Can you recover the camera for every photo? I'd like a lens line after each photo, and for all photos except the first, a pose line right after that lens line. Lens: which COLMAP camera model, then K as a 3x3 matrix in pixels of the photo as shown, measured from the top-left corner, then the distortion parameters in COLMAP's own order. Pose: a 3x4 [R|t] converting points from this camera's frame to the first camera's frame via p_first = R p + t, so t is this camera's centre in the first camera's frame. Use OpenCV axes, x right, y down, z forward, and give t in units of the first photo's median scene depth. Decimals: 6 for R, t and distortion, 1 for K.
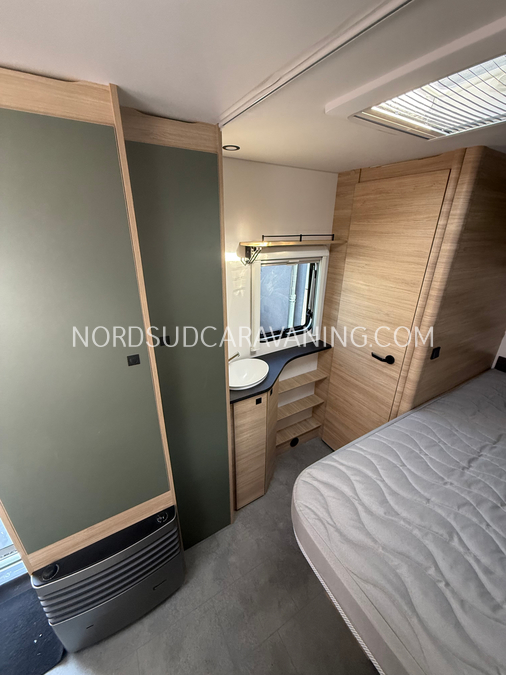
lens RADIAL K [[270.5, 0, 253.0], [0, 270.5, 337.5], [0, 0, 1]] dist [-0.001412, 0.000032]
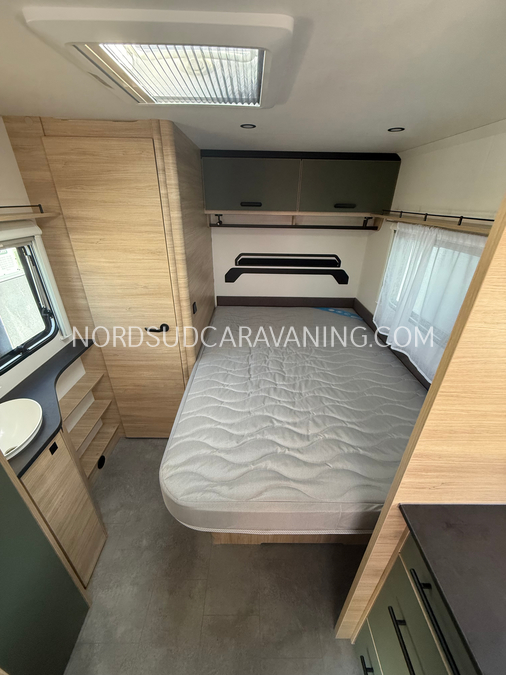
lens RADIAL K [[270.5, 0, 253.0], [0, 270.5, 337.5], [0, 0, 1]] dist [-0.001412, 0.000032]
pose [[0.494069, -0.399309, 0.772300, -0.154135], [0.318623, 0.909650, 0.266489, -0.055845], [-0.808935, 0.114409, 0.576659, 0.125144]]
